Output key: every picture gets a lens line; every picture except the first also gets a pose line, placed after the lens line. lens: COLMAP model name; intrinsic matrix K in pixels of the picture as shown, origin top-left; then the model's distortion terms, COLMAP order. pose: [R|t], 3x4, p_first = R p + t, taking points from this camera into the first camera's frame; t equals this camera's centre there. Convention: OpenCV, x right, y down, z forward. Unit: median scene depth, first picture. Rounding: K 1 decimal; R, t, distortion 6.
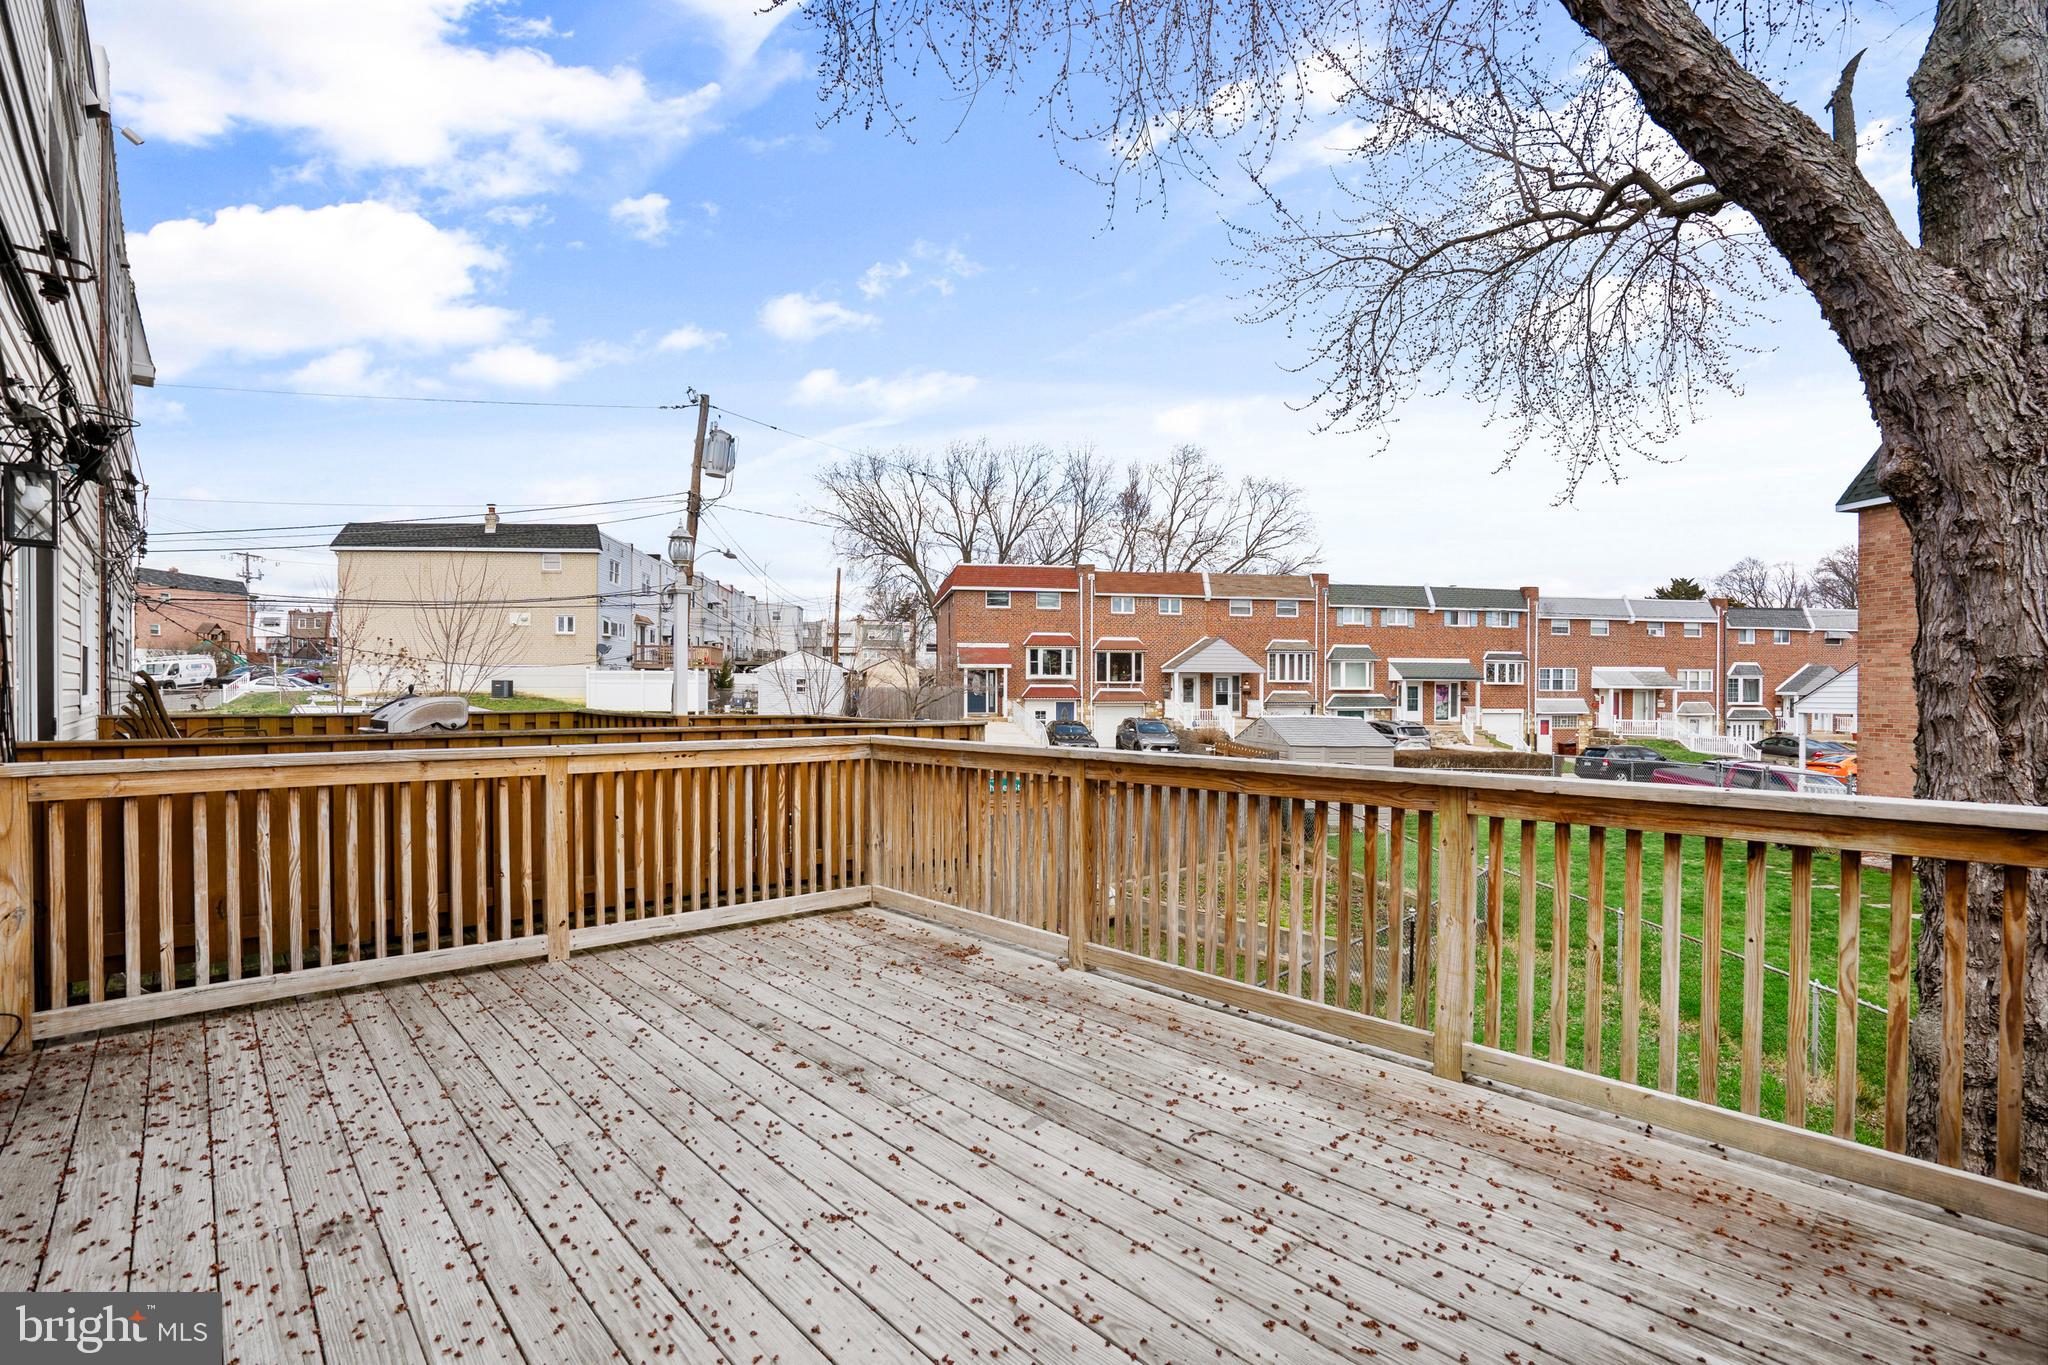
lens RADIAL K [[954.6, 0, 1016.3], [0, 954.6, 692.1], [0, 0, 1]] dist [-0.054558, 0.018812]
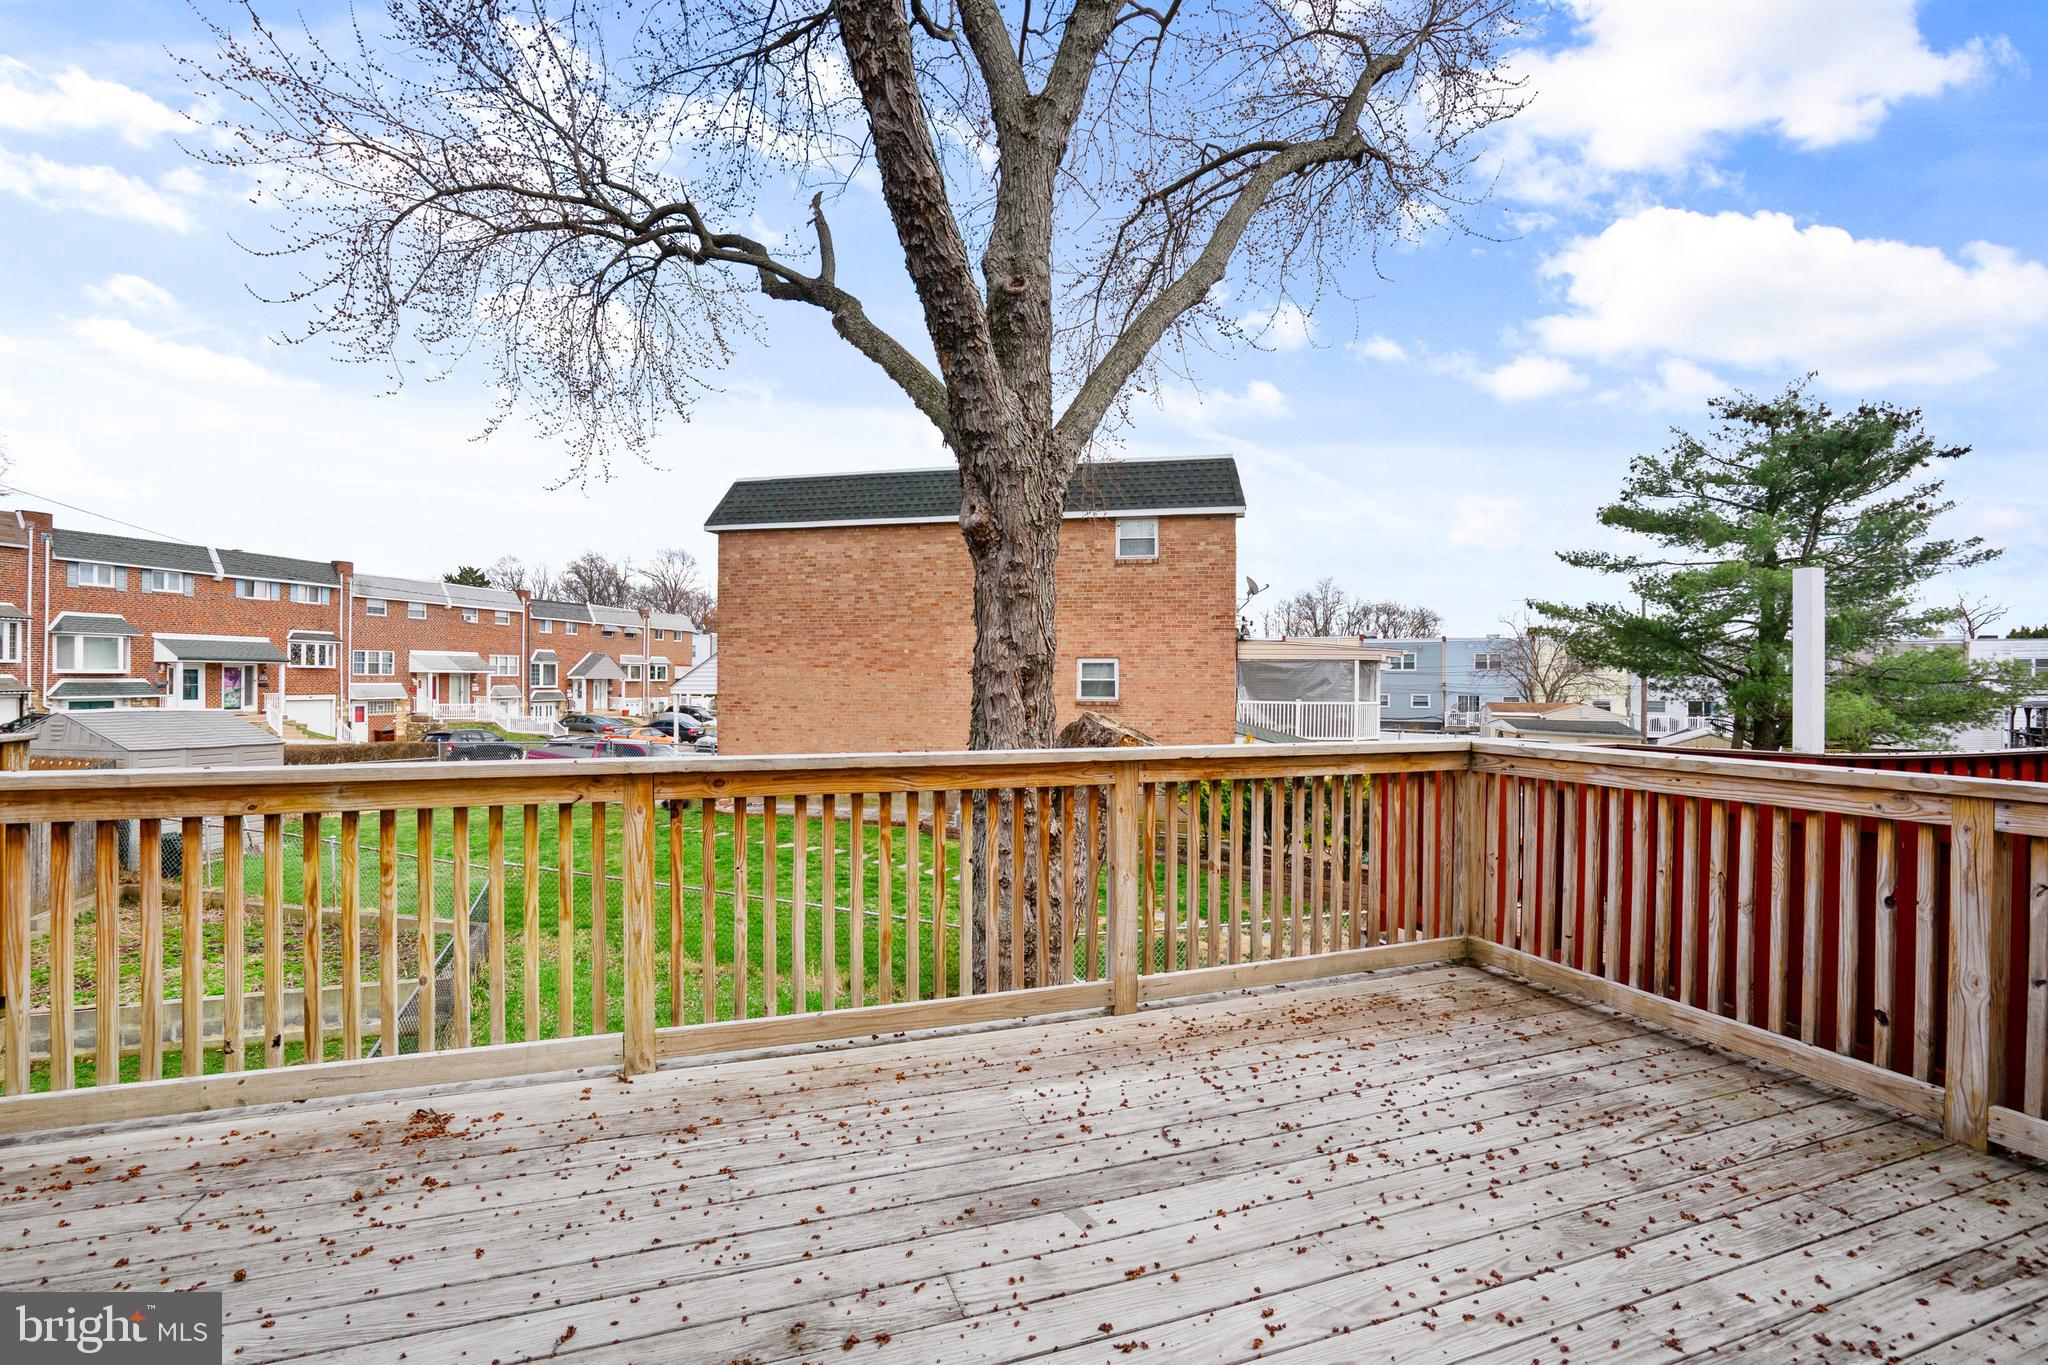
lens RADIAL K [[954.6, 0, 1024.2], [0, 954.6, 667.3], [0, 0, 1]] dist [-0.054558, 0.018812]
pose [[0.382649, 0.007878, 0.923860, -0.083447], [0.000603, 0.999961, -0.008777, -0.000482], [-0.923894, 0.003915, 0.382629, 0.083384]]
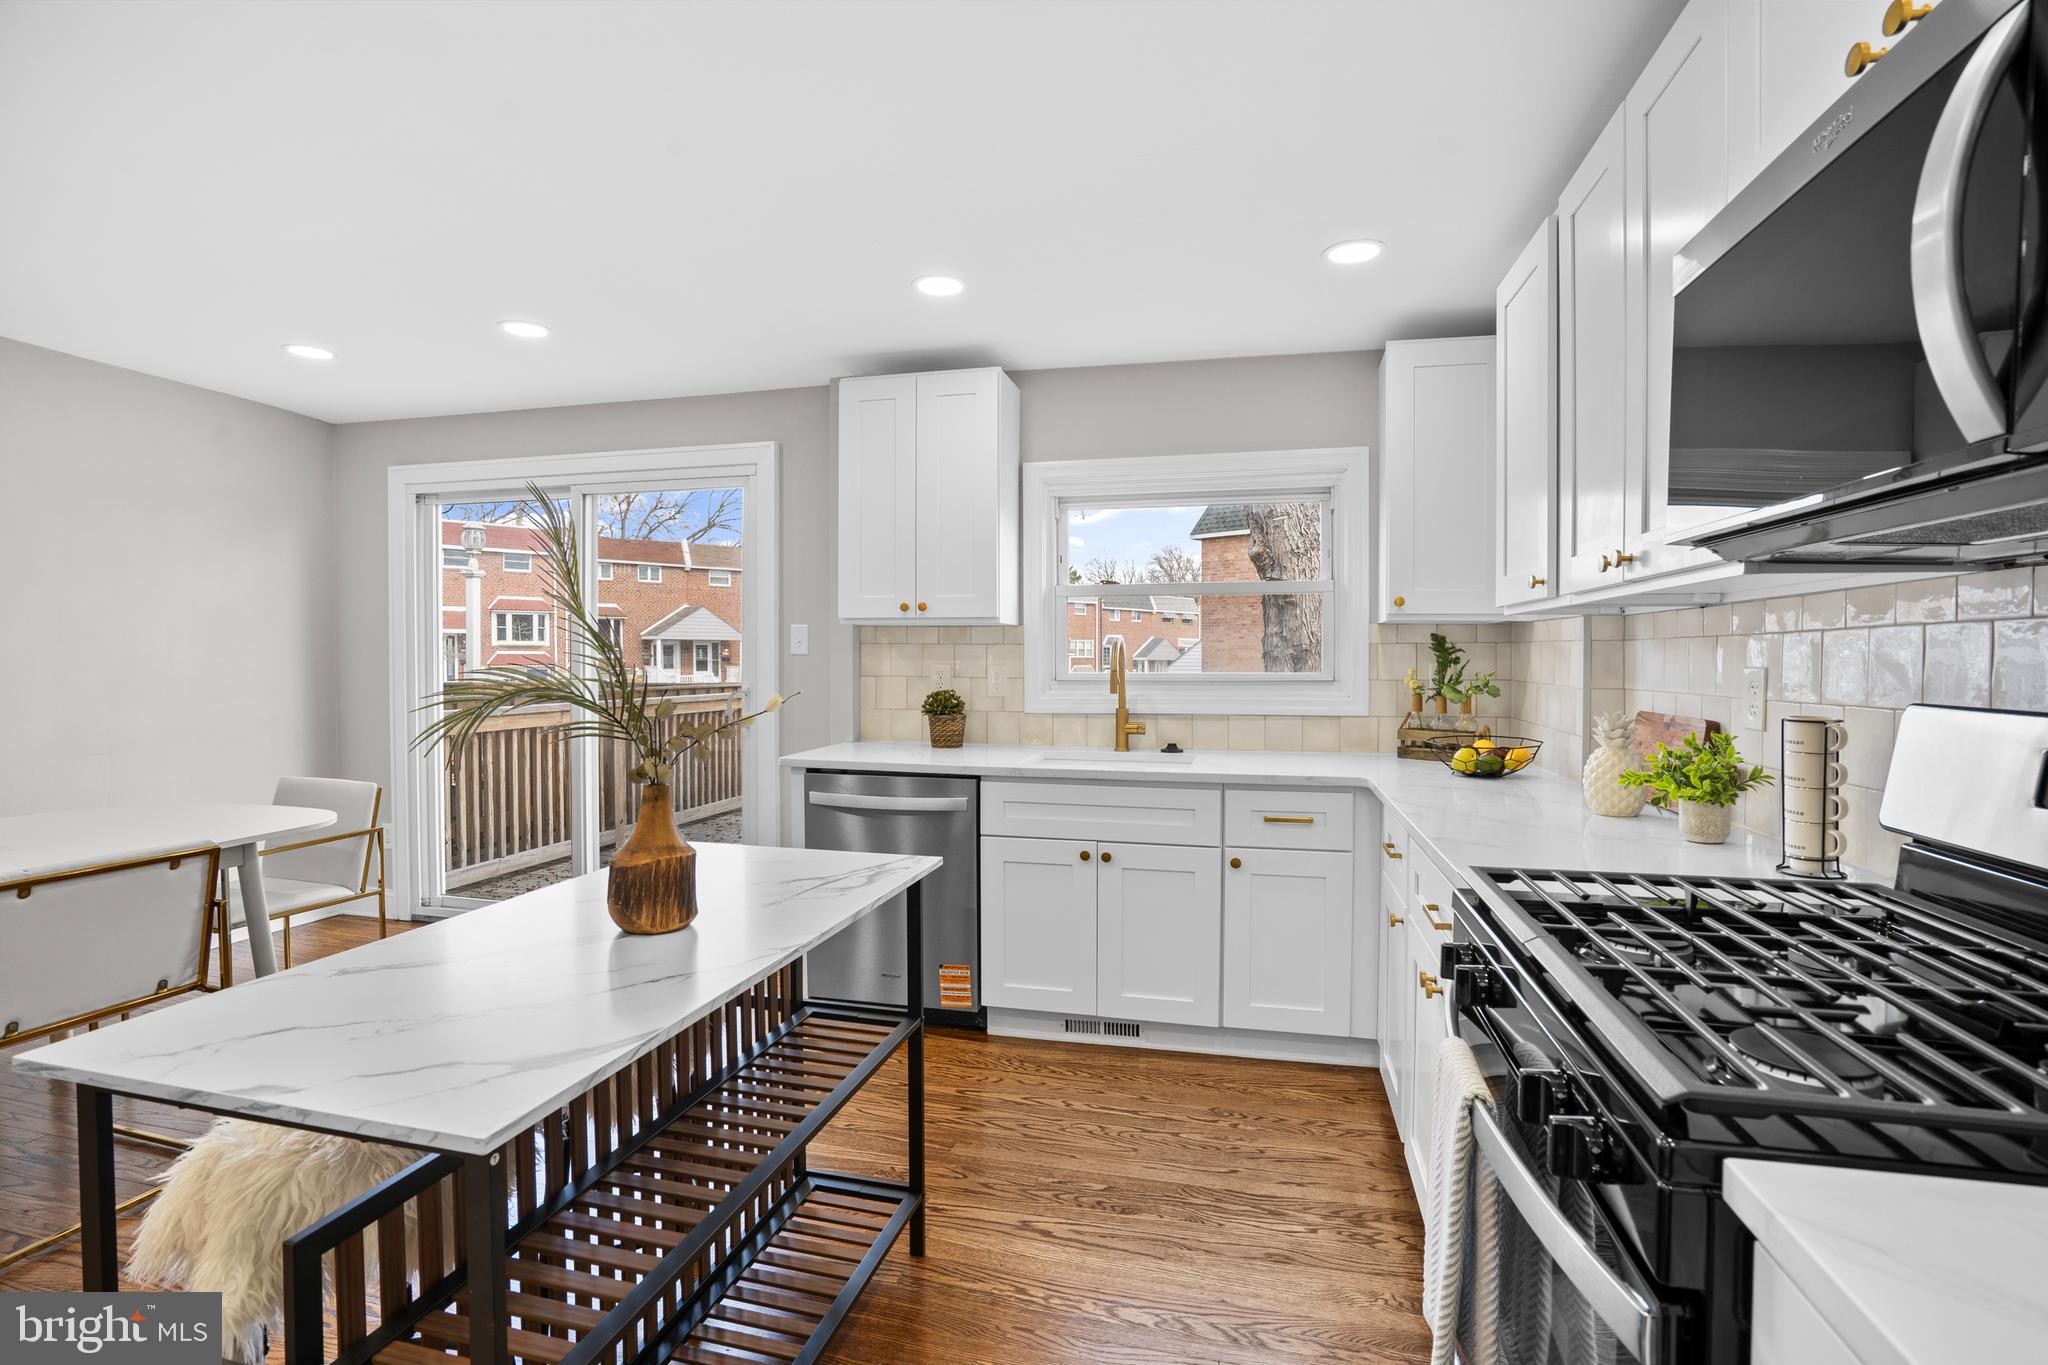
lens RADIAL K [[954.6, 0, 1025.1], [0, 954.6, 666.1], [0, 0, 1]] dist [-0.054558, 0.018812]
pose [[0.831786, -0.007146, 0.555051, -0.142167], [0.002341, 0.999953, 0.009366, -0.001873], [-0.555092, -0.006491, 0.831764, -0.102991]]
